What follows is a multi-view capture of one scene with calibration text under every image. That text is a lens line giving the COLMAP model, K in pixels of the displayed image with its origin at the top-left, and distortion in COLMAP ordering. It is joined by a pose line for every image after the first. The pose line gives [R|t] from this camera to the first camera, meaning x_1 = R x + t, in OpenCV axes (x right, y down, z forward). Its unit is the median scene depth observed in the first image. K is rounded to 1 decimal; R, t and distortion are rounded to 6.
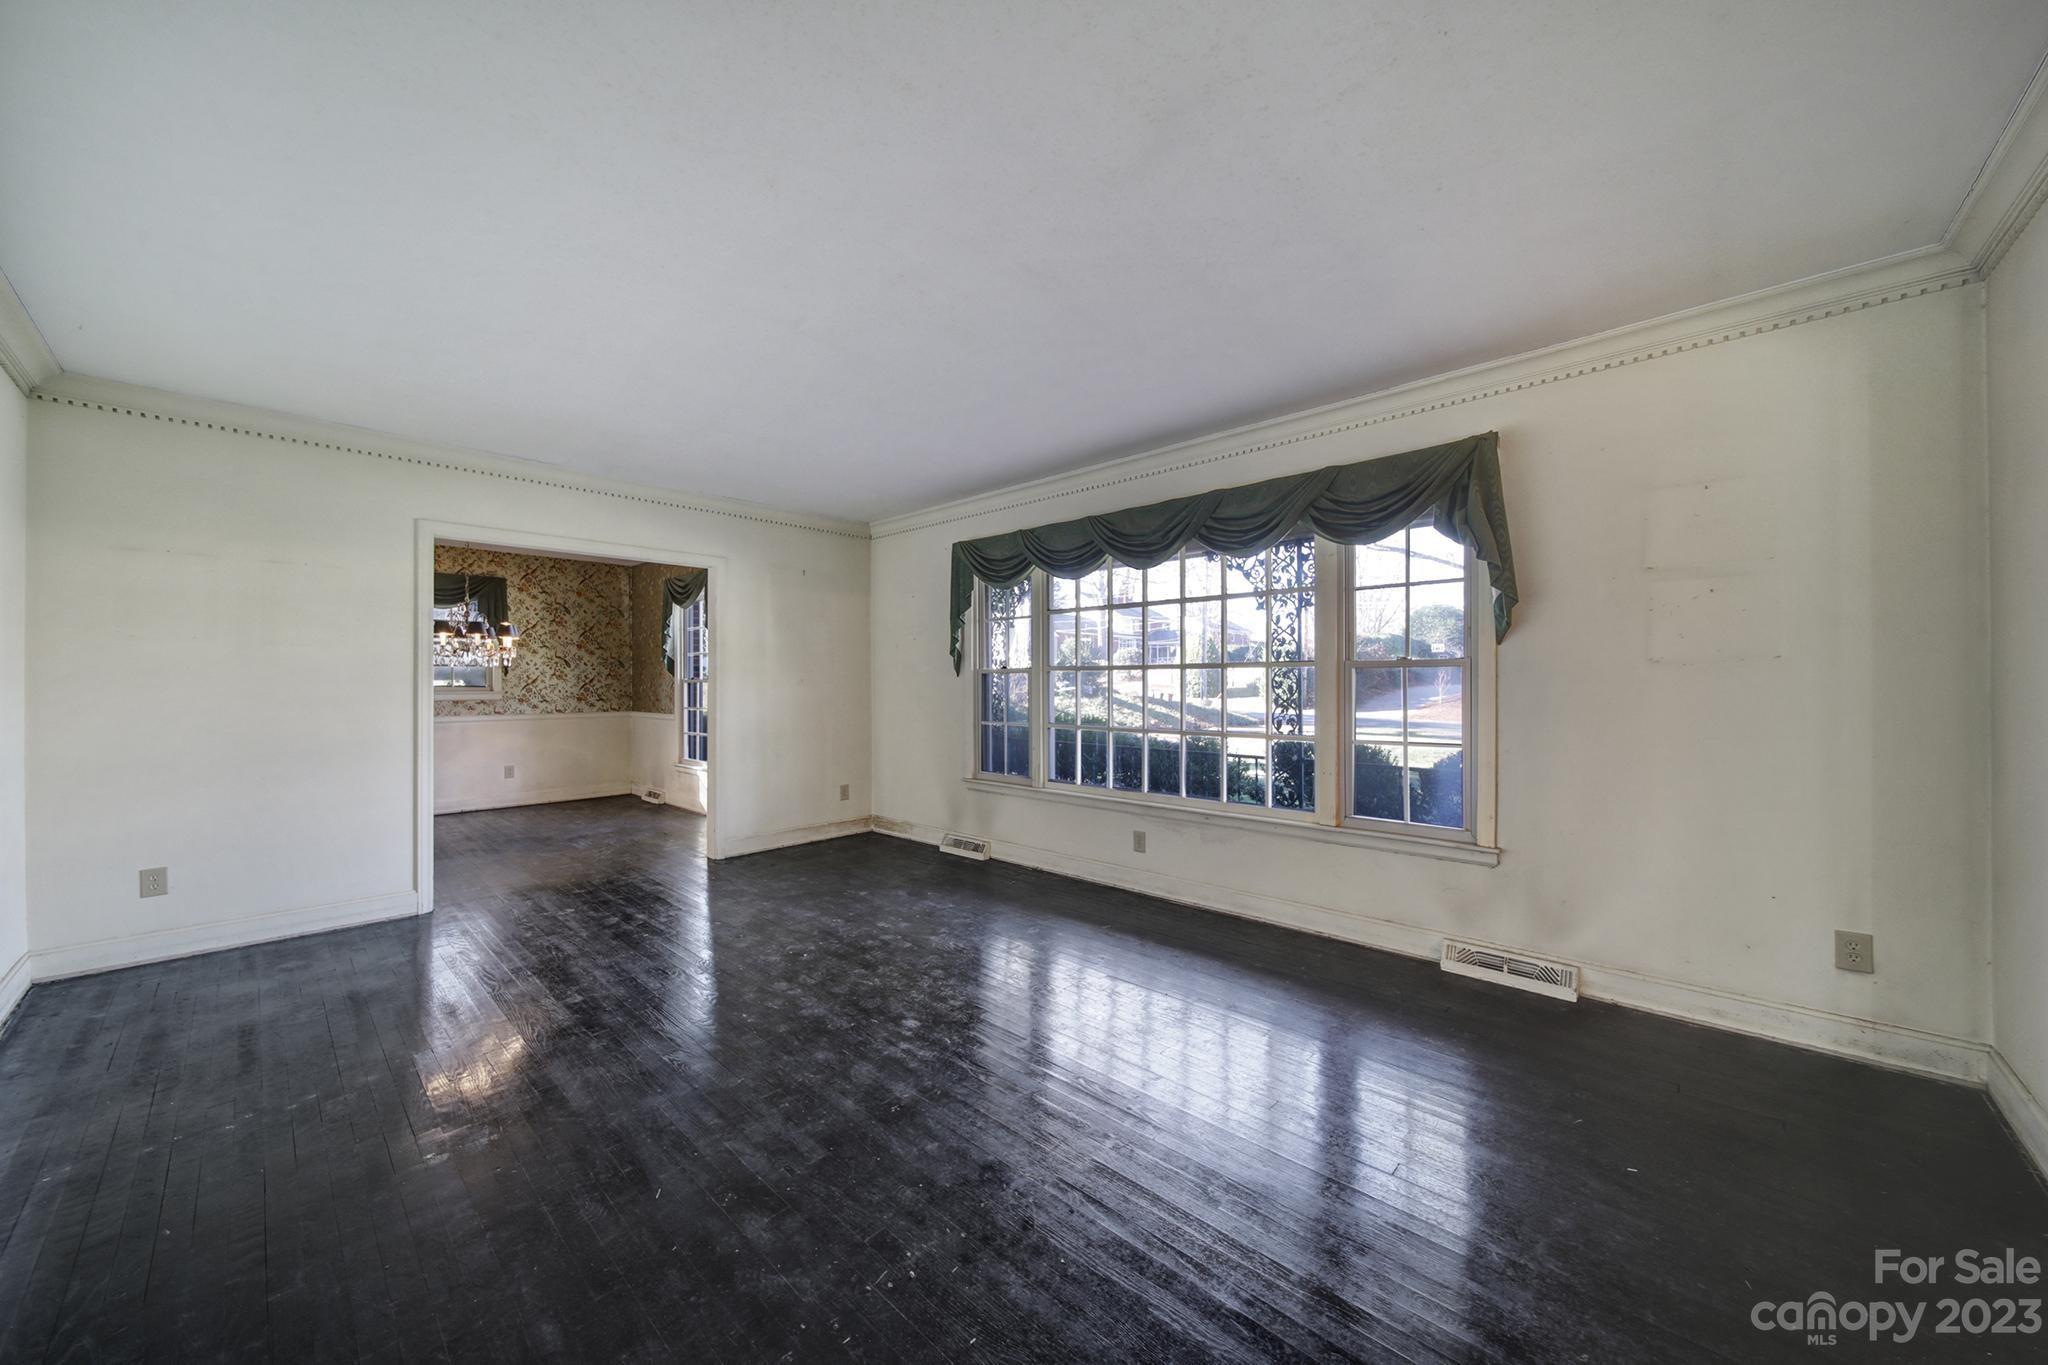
lens RADIAL K [[733.2, 0, 1023.8], [0, 733.2, 669.2], [0, 0, 1]] dist [-0.000635, 0.000131]
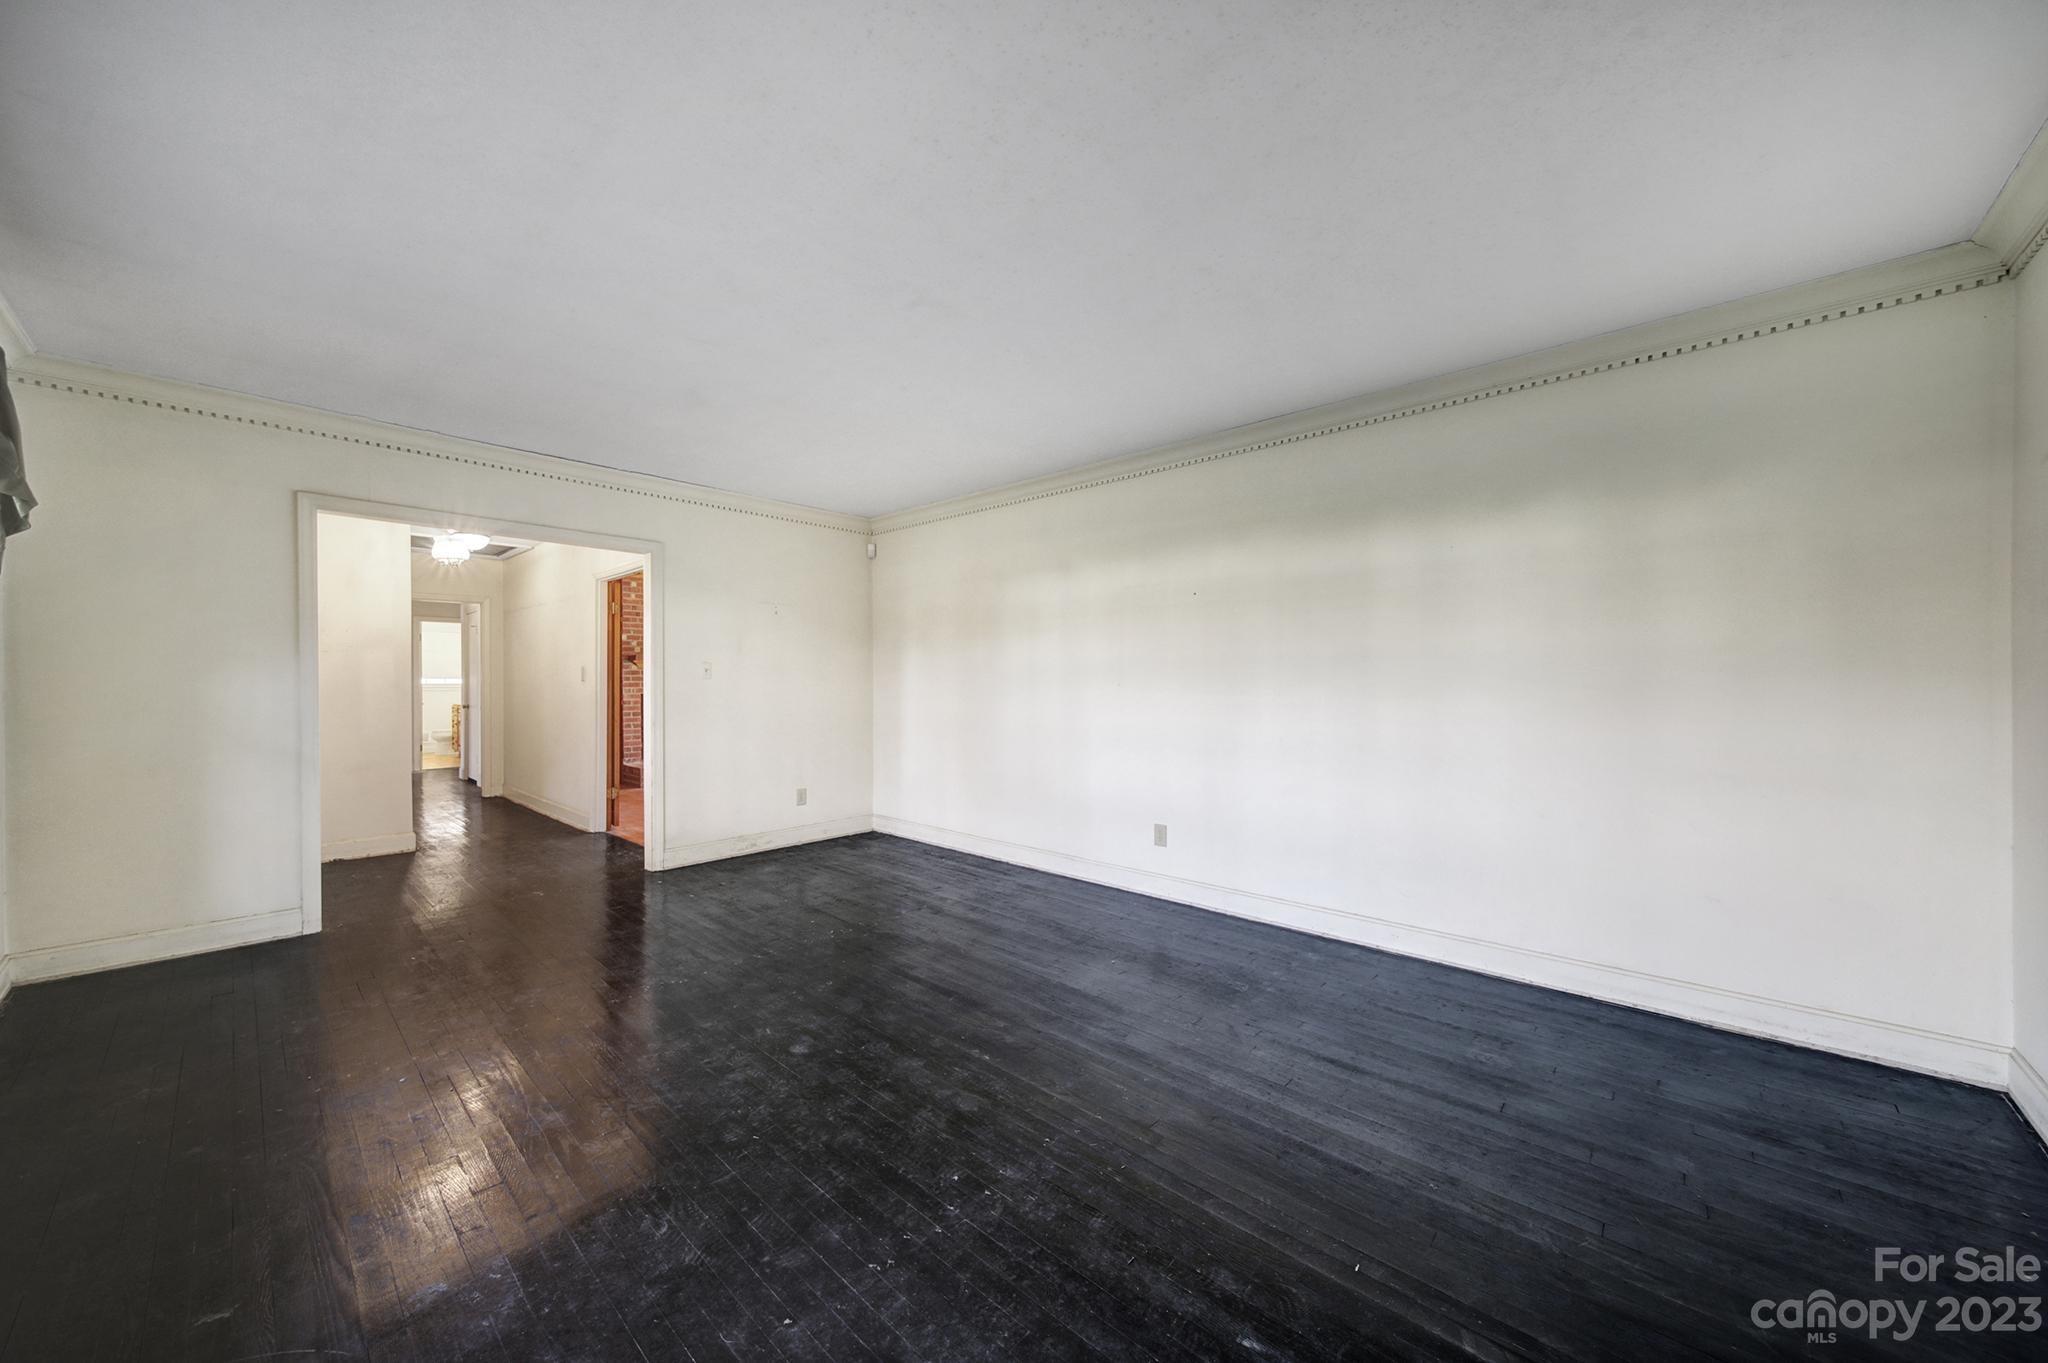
lens RADIAL K [[723.1, 0, 1019.0], [0, 723.1, 674.8], [0, 0, 1]] dist [-0.000326, -0.000298]
pose [[-0.999973, 0.003801, -0.006232, -0.393333], [0.003921, 0.999805, -0.019367, 0.031213], [0.006157, -0.019391, -0.999793, 1.773325]]
